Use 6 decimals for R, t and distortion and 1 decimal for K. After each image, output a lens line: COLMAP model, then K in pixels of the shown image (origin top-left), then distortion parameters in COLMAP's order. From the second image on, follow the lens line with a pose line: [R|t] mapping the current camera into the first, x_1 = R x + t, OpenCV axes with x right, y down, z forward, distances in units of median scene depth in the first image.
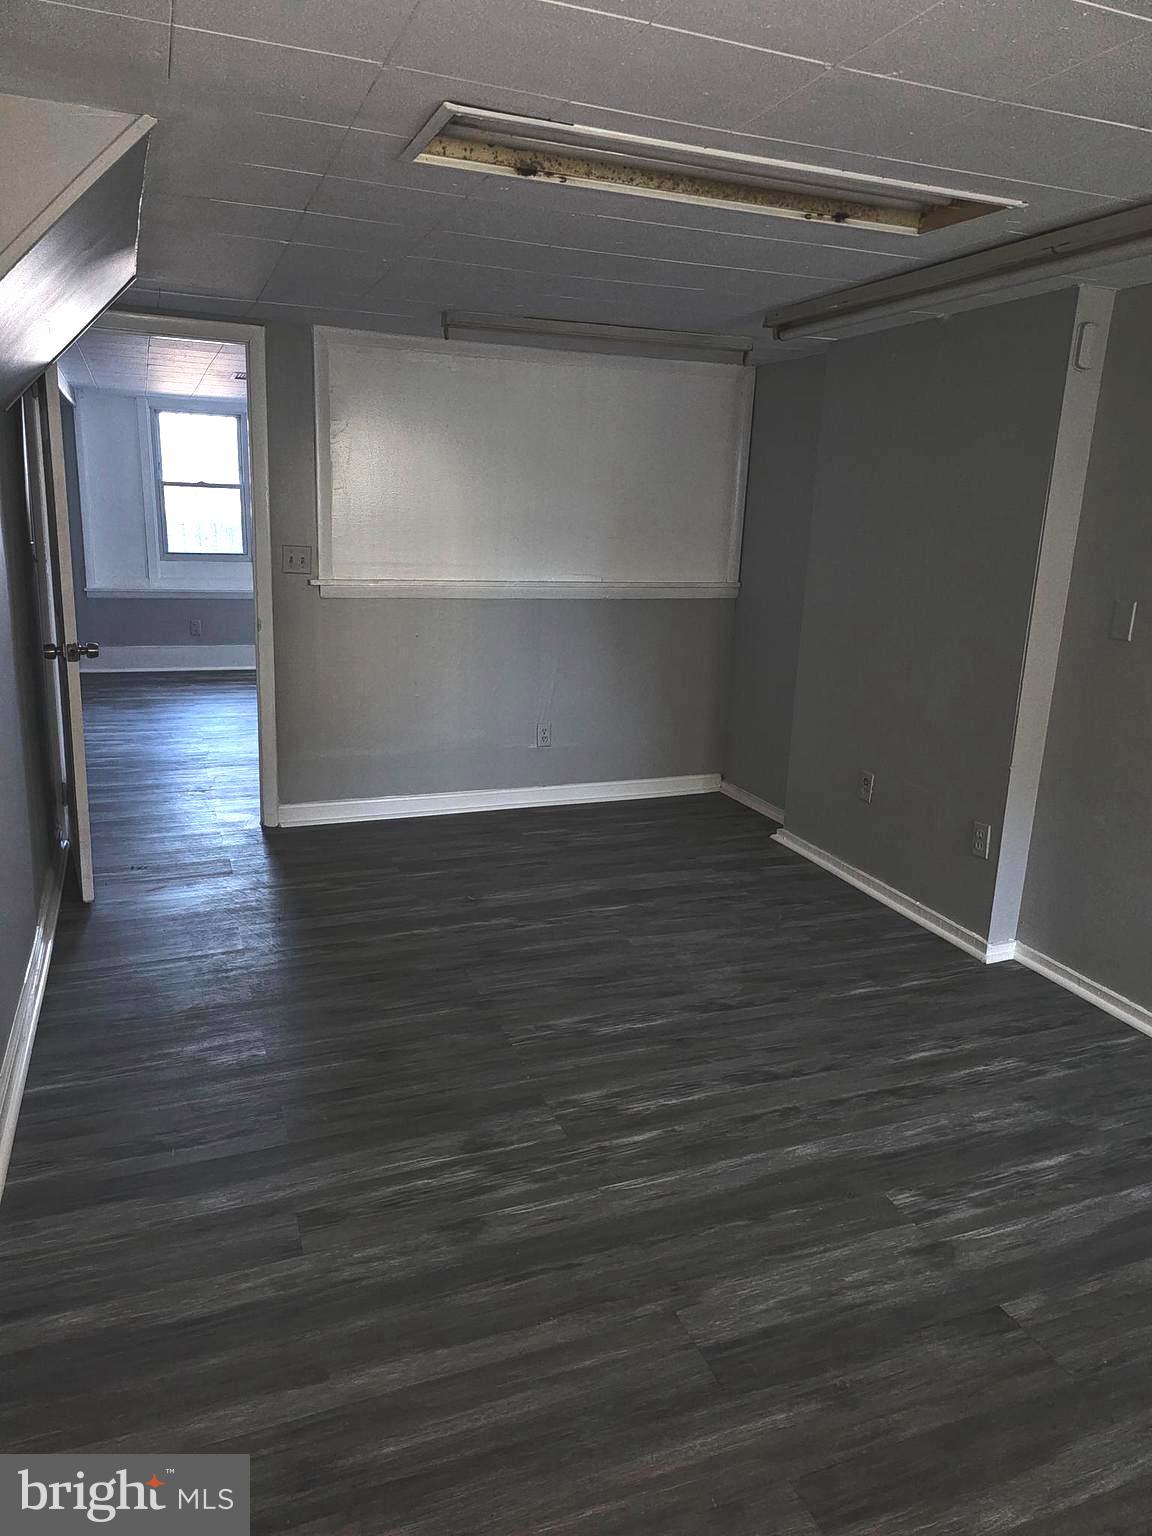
lens RADIAL K [[1031.1, 0, 579.1], [0, 1031.1, 757.1], [0, 0, 1]] dist [0.058464, -0.049289]
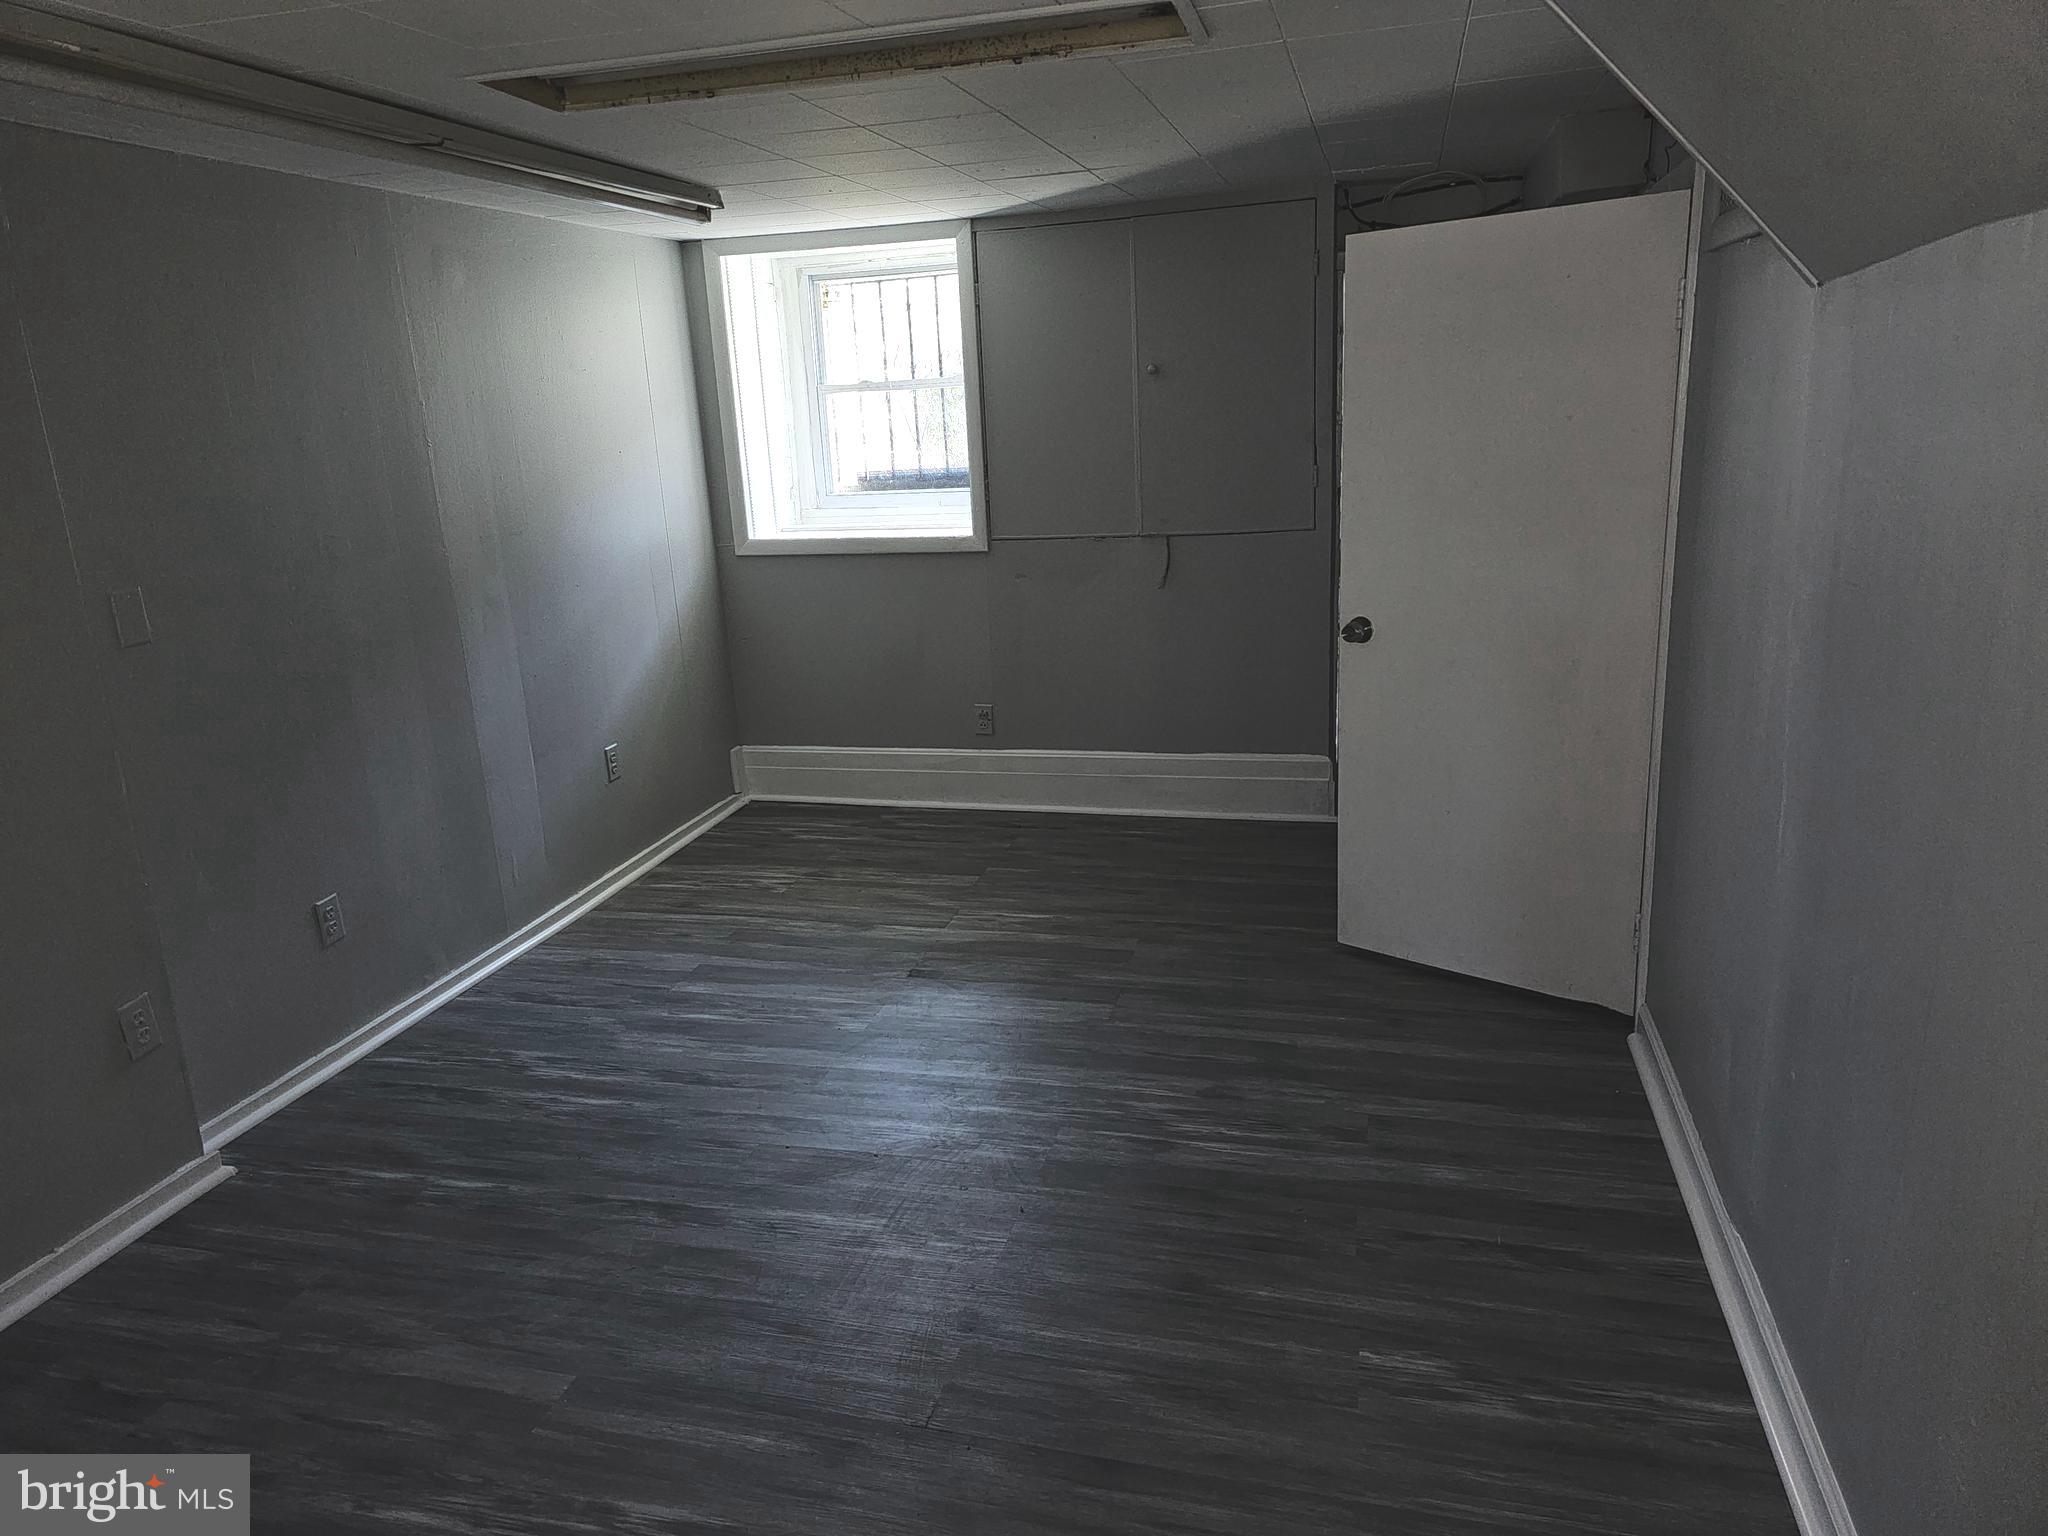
lens RADIAL K [[1374.9, 0, 1013.9], [0, 1374.9, 753.8], [0, 0, 1]] dist [0.058464, -0.049289]
pose [[-0.800650, -0.143464, 0.581703, -0.501806], [0.169286, 0.877176, 0.449339, -0.368191], [-0.574719, 0.458237, -0.678024, 1.346138]]
